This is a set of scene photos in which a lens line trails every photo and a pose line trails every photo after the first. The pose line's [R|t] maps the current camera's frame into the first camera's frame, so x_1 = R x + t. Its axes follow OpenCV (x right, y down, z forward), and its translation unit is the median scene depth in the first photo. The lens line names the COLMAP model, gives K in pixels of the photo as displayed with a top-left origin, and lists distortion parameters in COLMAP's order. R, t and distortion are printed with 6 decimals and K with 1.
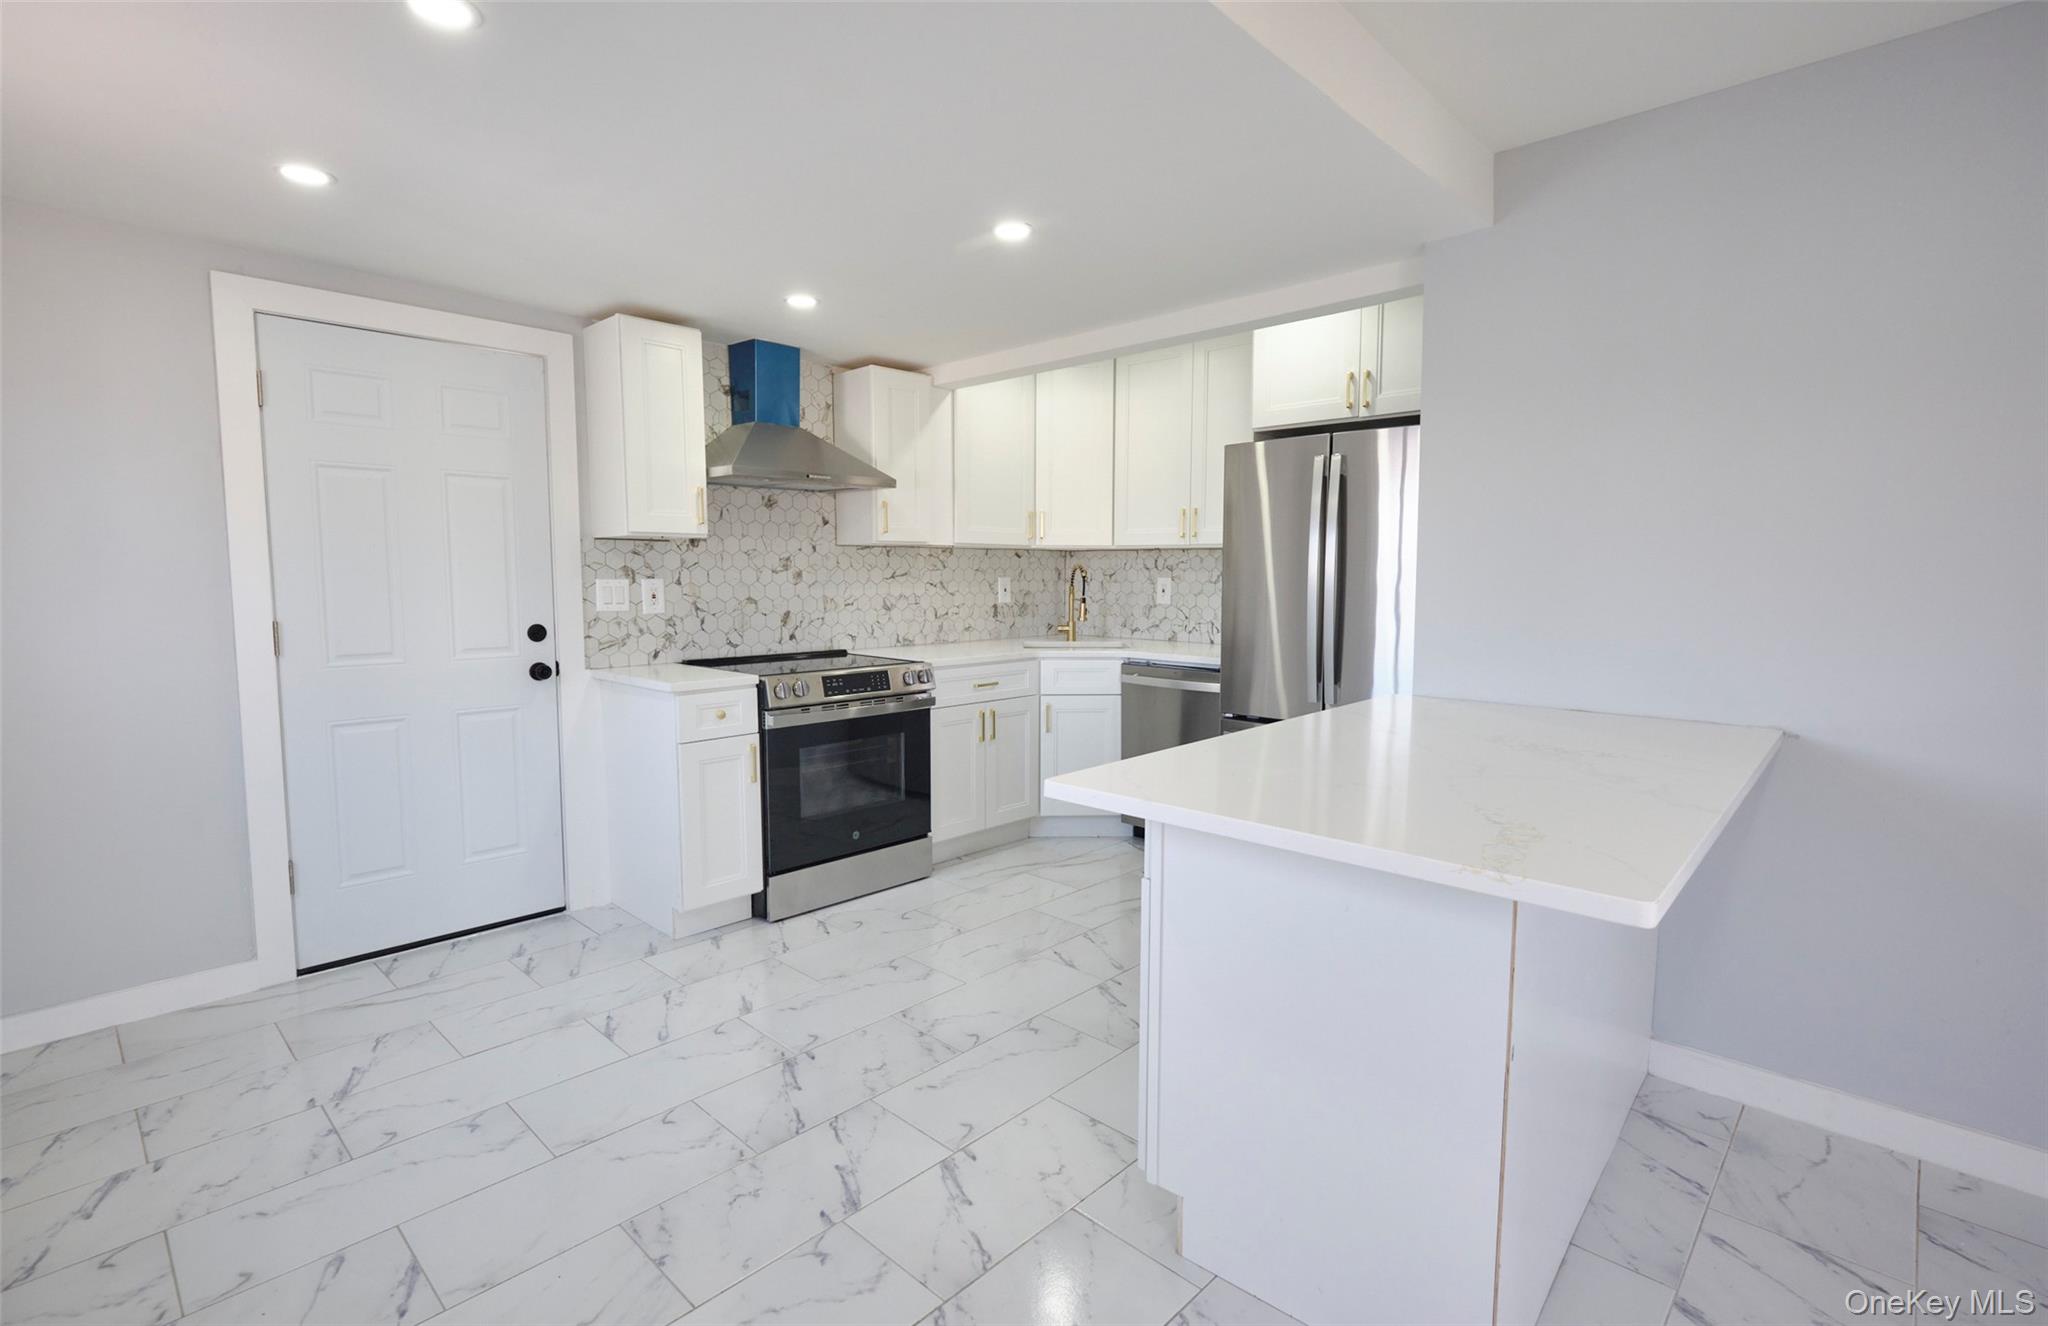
lens RADIAL K [[960.7, 0, 1034.2], [0, 960.7, 658.0], [0, 0, 1]] dist [0.002877, -0.002628]
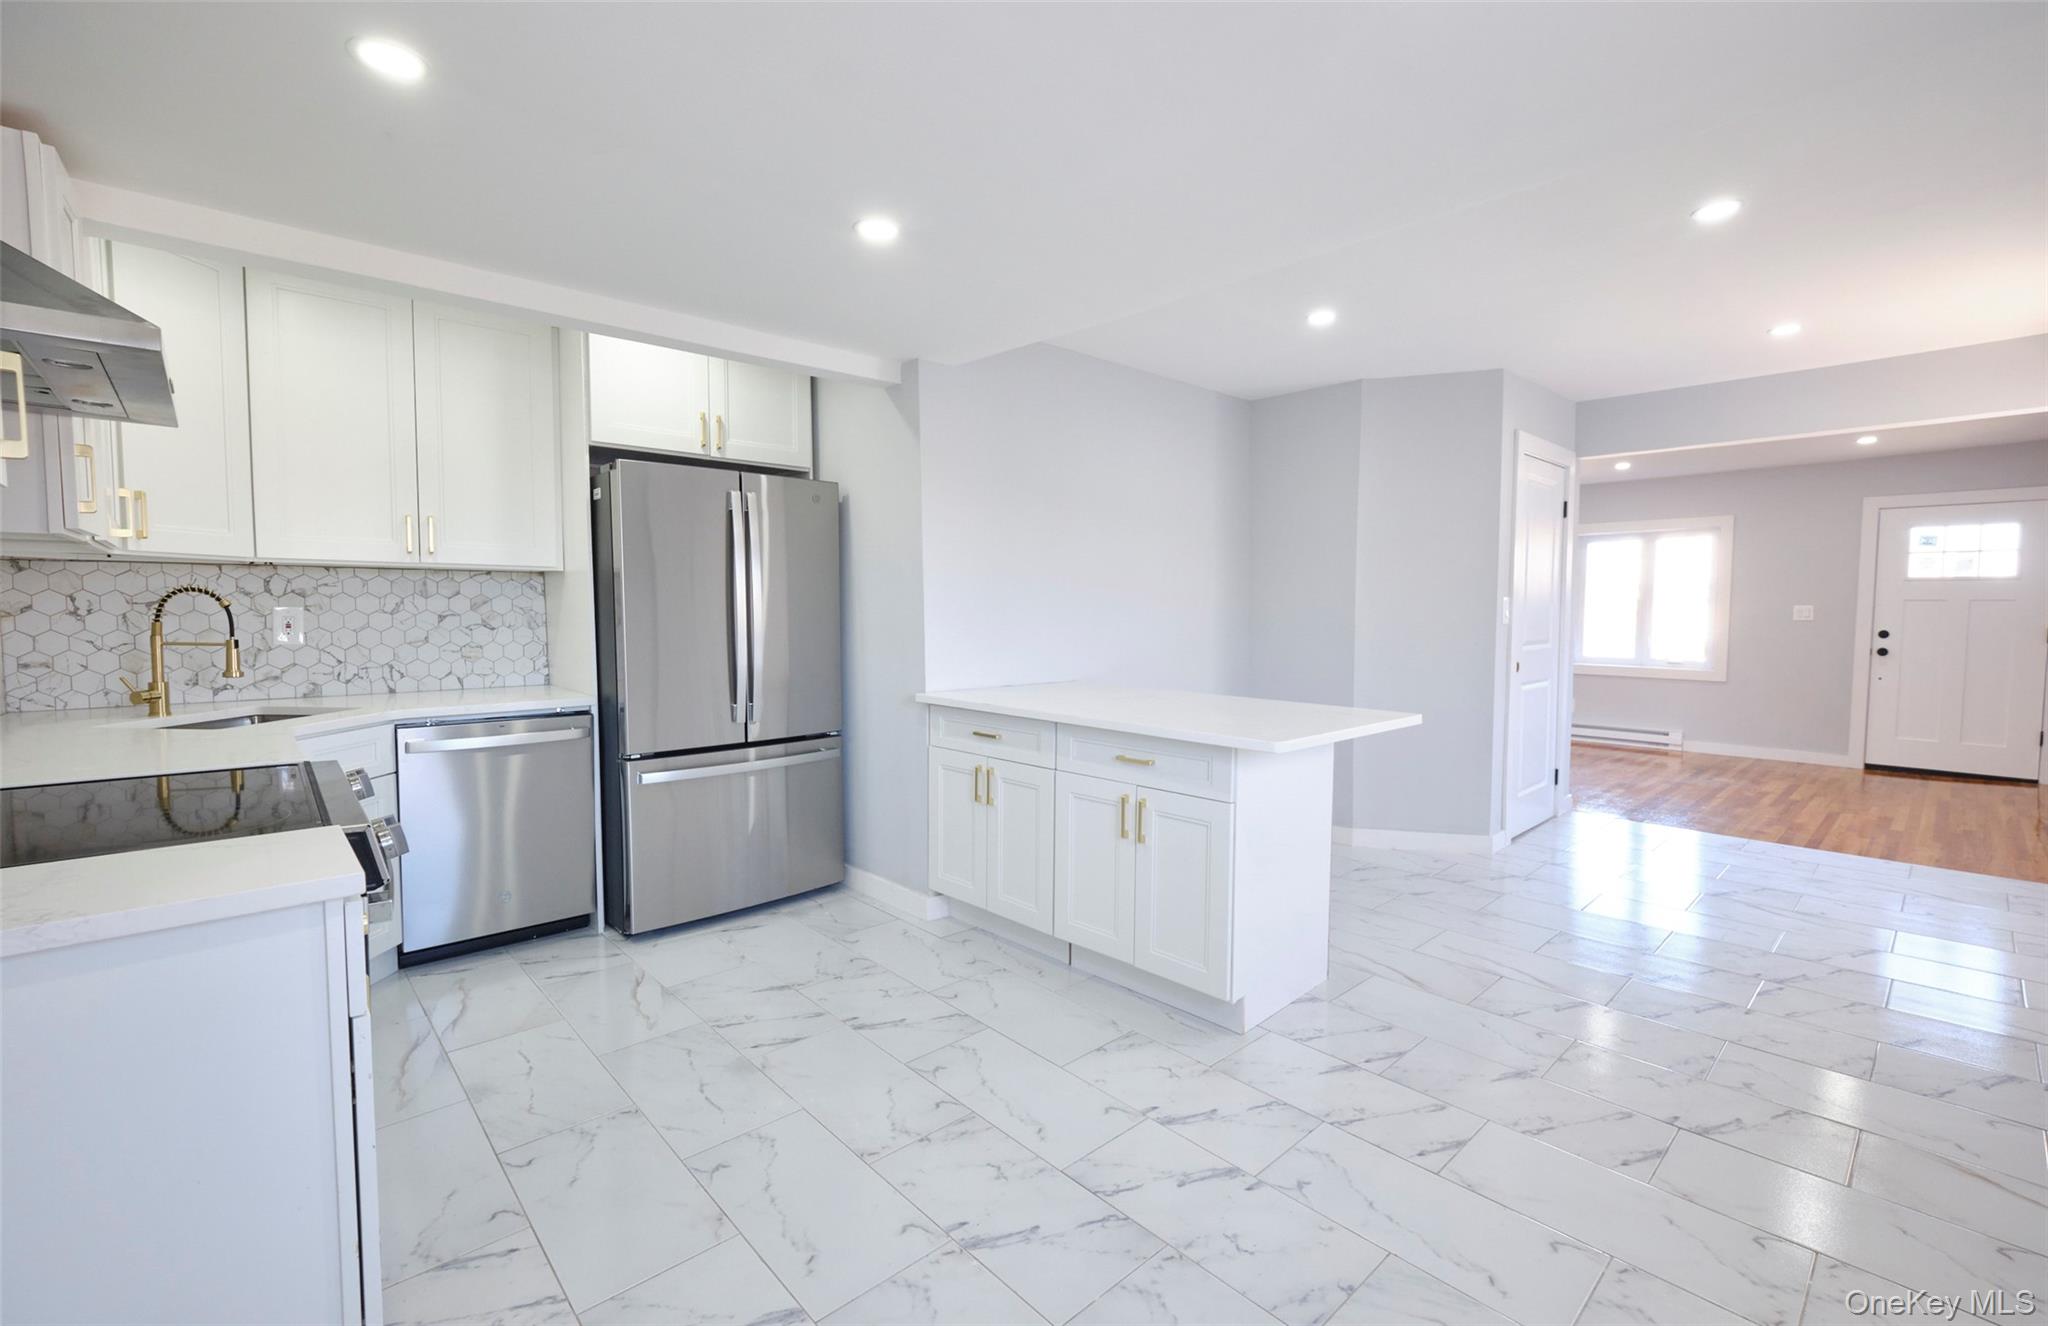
lens RADIAL K [[871.9, 0, 1029.3], [0, 871.9, 659.1], [0, 0, 1]] dist [-0.000671, -0.000941]
pose [[0.064300, -0.065371, 0.995787, -0.590968], [0.084670, 0.994611, 0.059826, -0.050796], [-0.994332, 0.080467, 0.069488, 0.564564]]
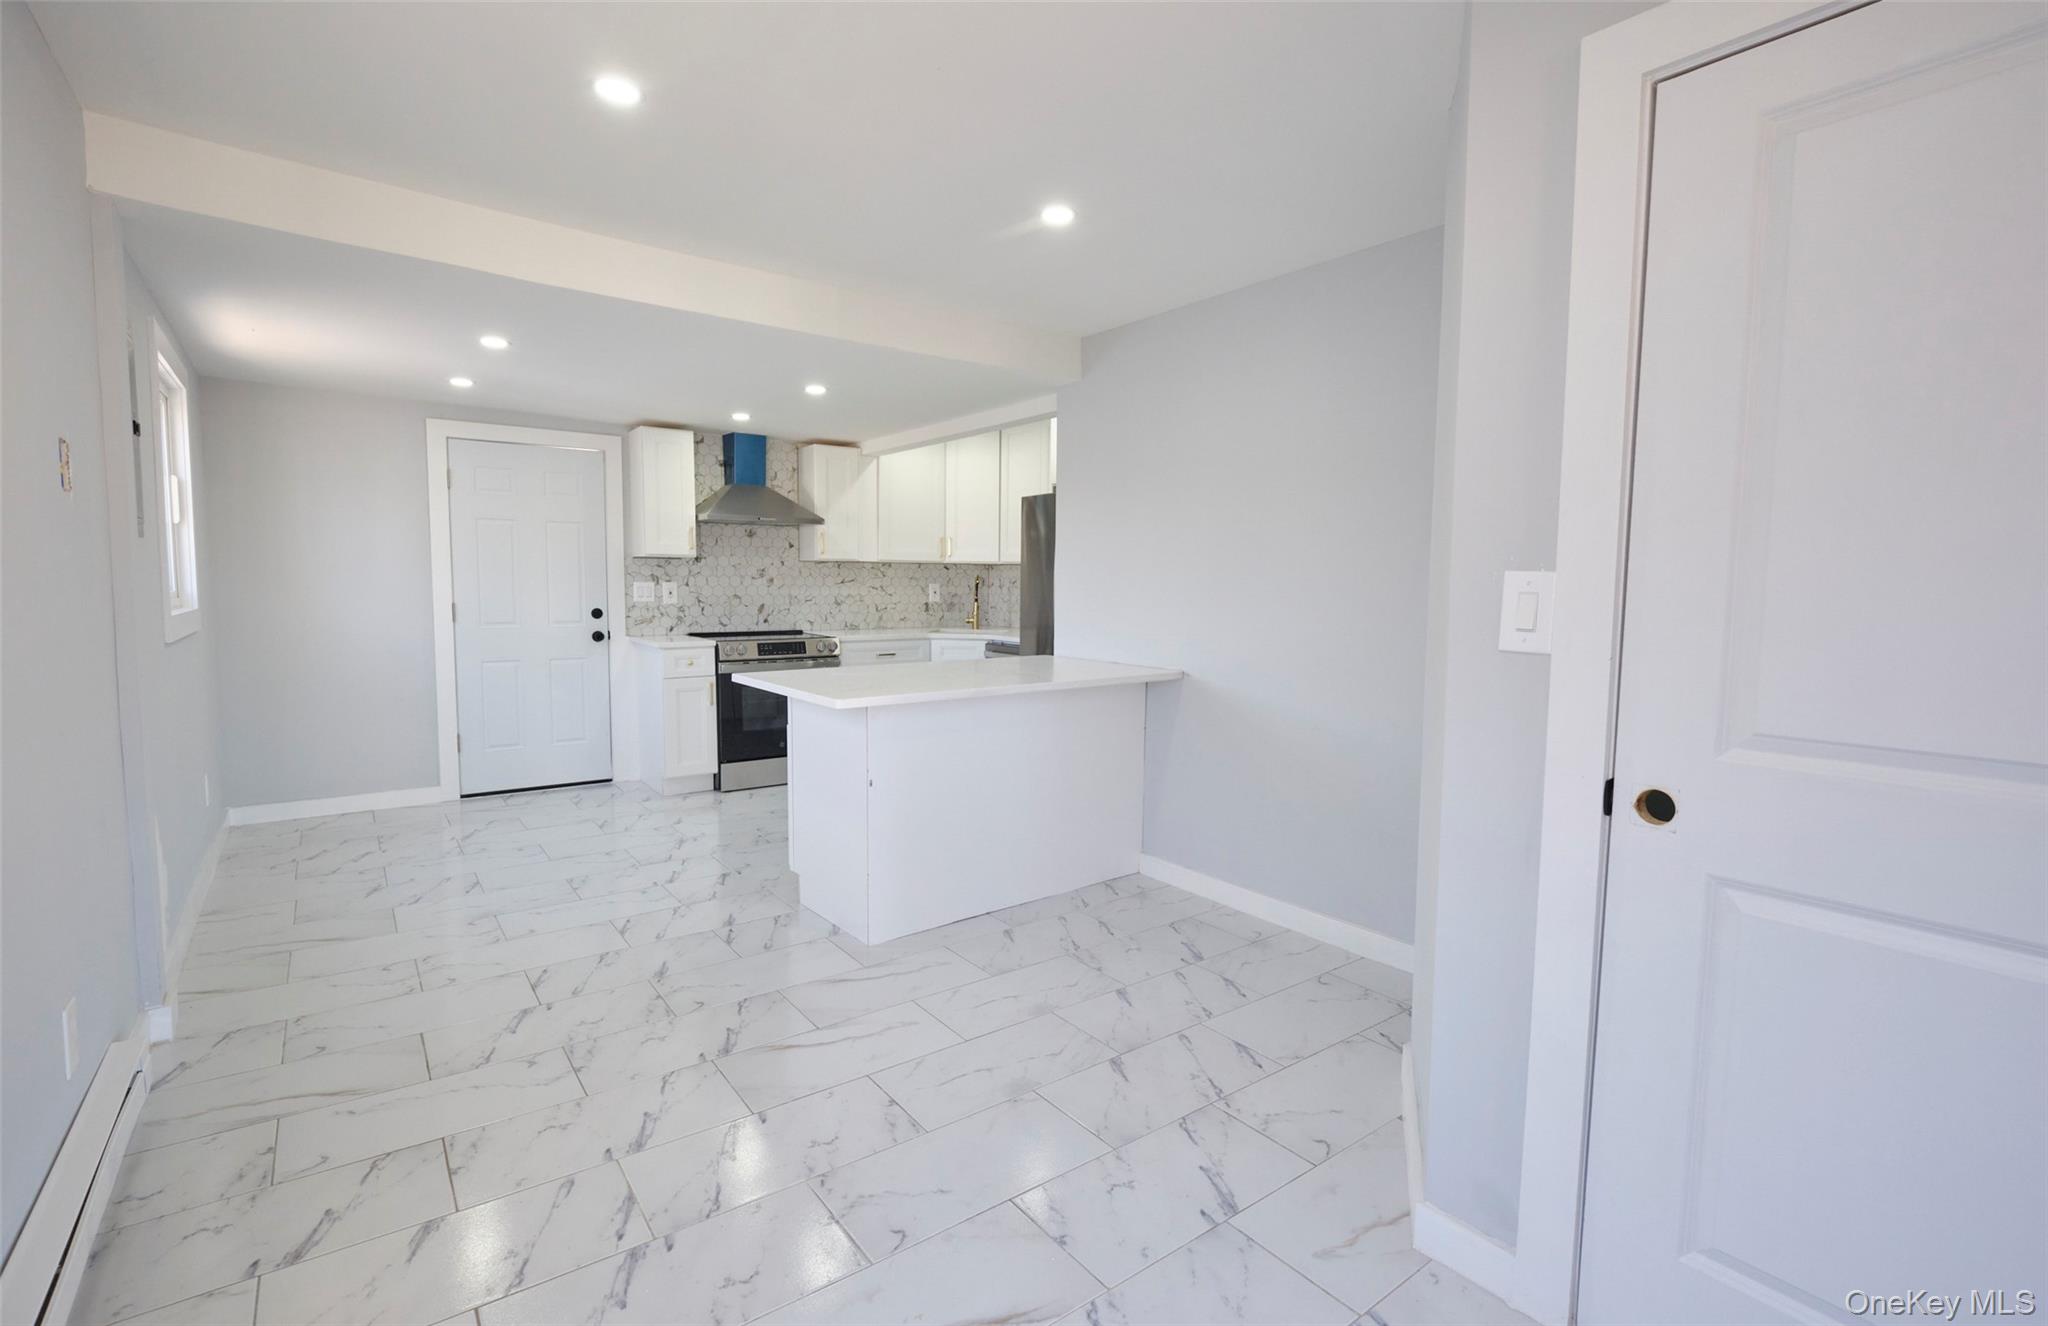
lens RADIAL K [[932.0, 0, 1030.0], [0, 932.0, 657.4], [0, 0, 1]] dist [-0.003013, -0.000285]
pose [[0.985632, 0.021745, -0.167501, 0.453319], [-0.022825, 0.999729, -0.004524, 0.036610], [0.167357, 0.008283, 0.985861, -0.432771]]
